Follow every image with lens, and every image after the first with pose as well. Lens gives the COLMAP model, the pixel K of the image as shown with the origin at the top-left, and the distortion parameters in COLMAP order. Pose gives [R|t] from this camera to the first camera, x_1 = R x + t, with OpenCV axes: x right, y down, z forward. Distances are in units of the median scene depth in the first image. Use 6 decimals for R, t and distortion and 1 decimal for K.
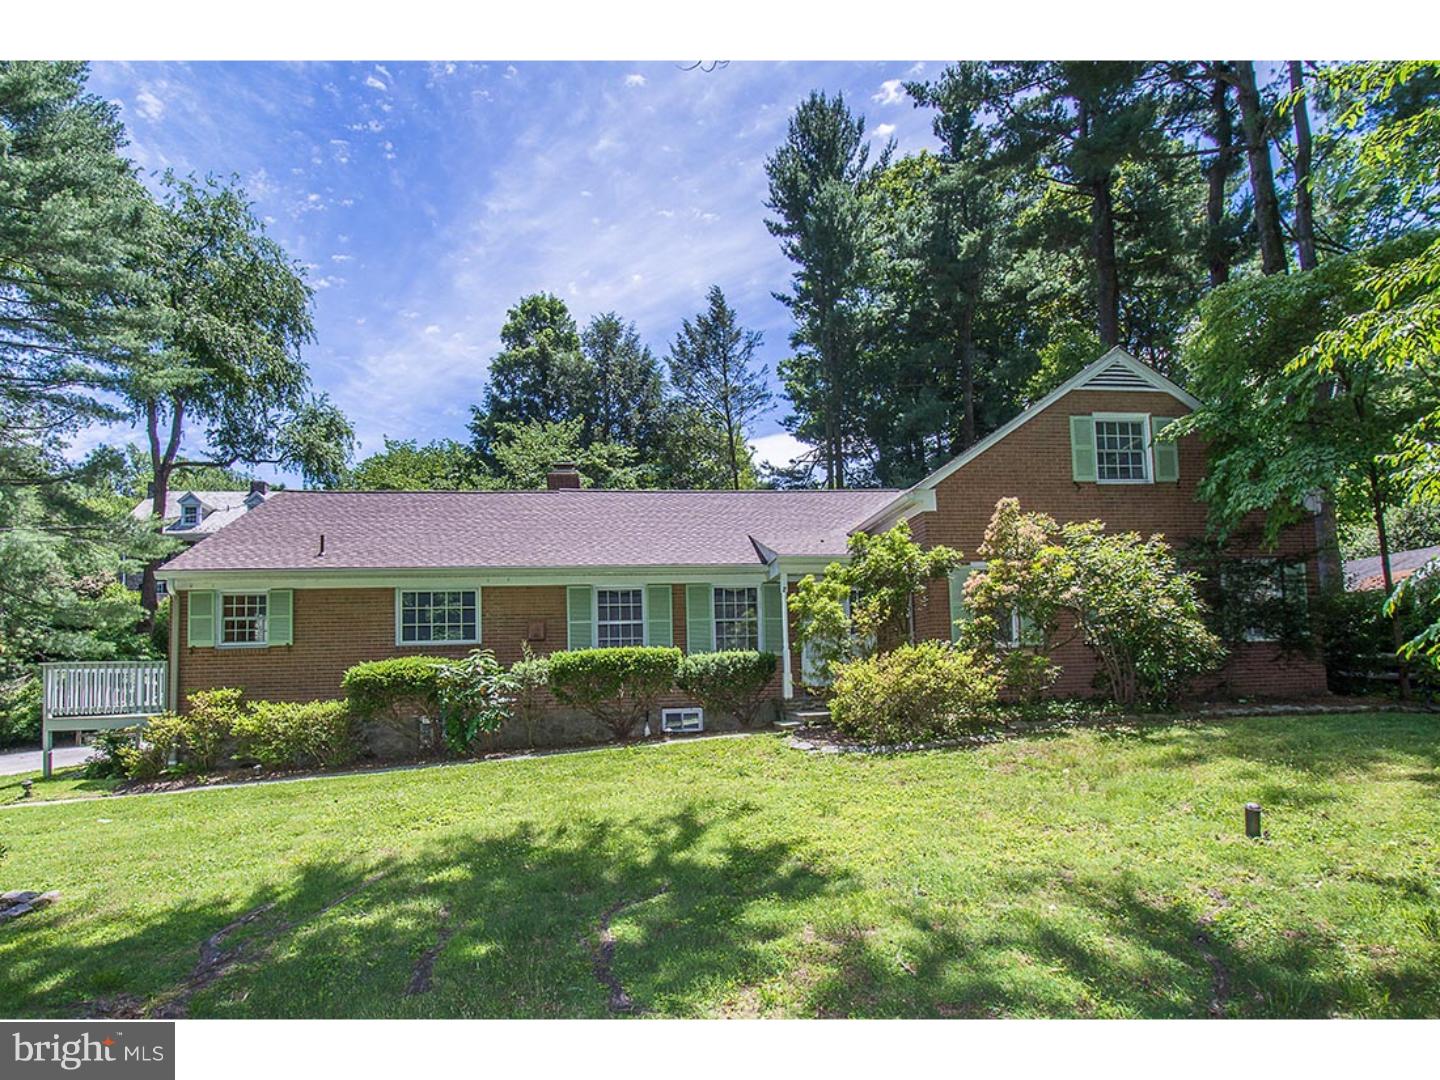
lens RADIAL K [[747.1, 0, 715.7], [0, 747.1, 619.9], [0, 0, 1]] dist [0.016822, -0.026178]
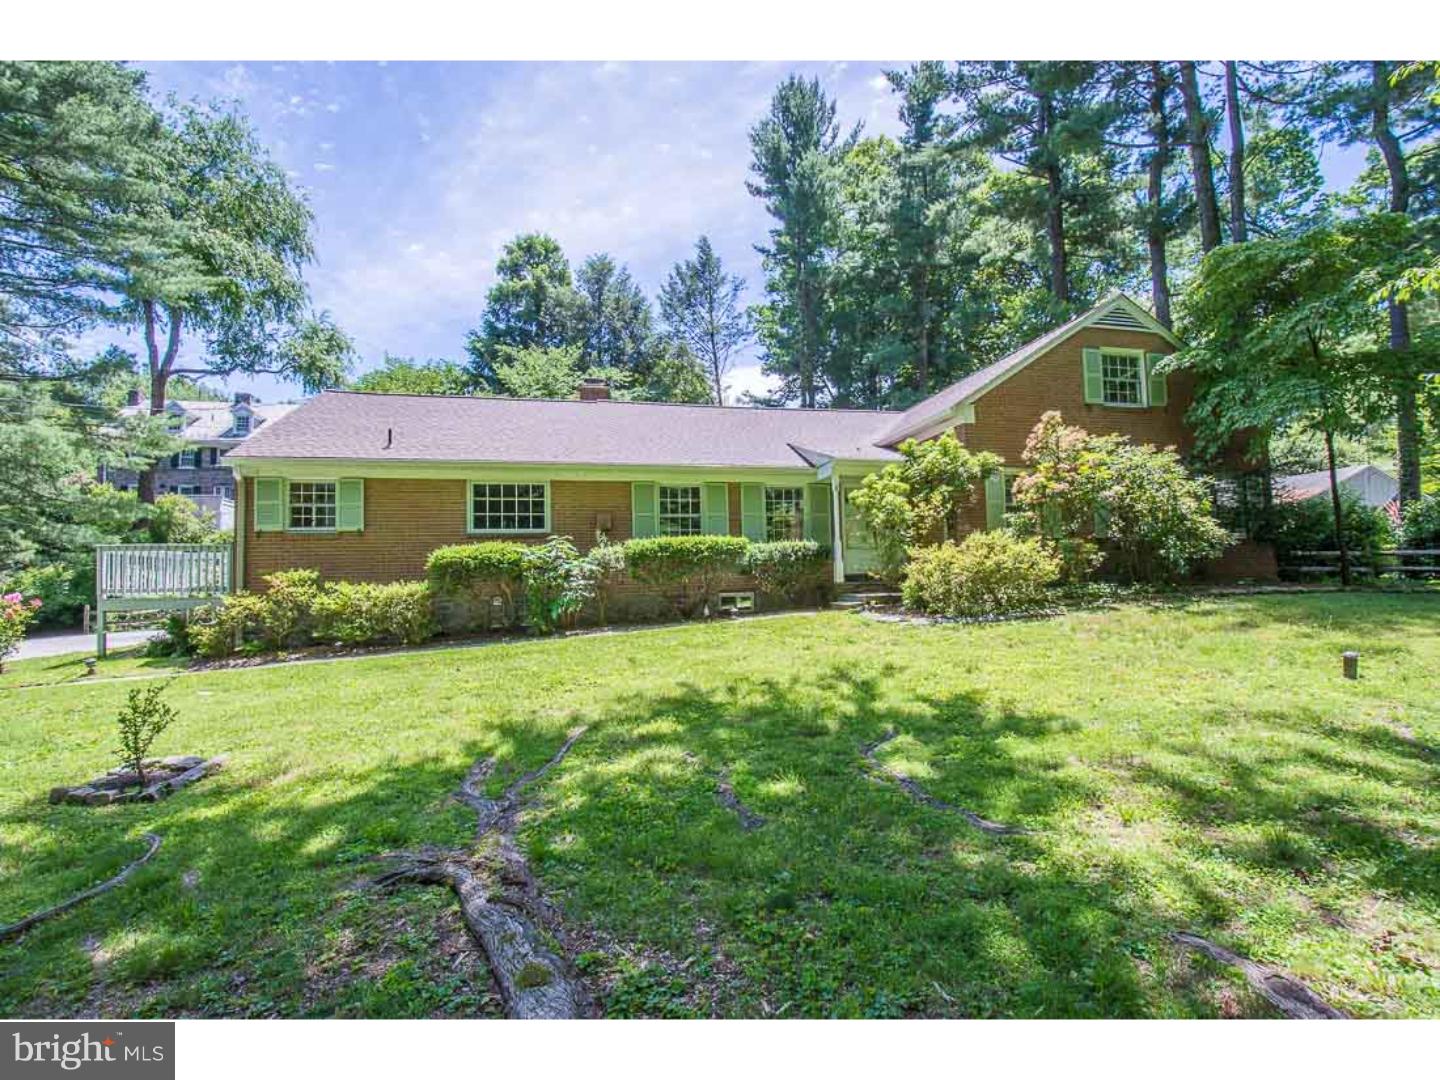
lens RADIAL K [[635.2, 0, 718.7], [0, 635.2, 543.7], [0, 0, 1]] dist [0.009251, -0.016114]
pose [[0.992387, 0.018631, 0.121744, -0.116318], [-0.020078, 0.999741, 0.010673, 0.021290], [-0.121514, -0.013037, 0.992504, 0.029644]]
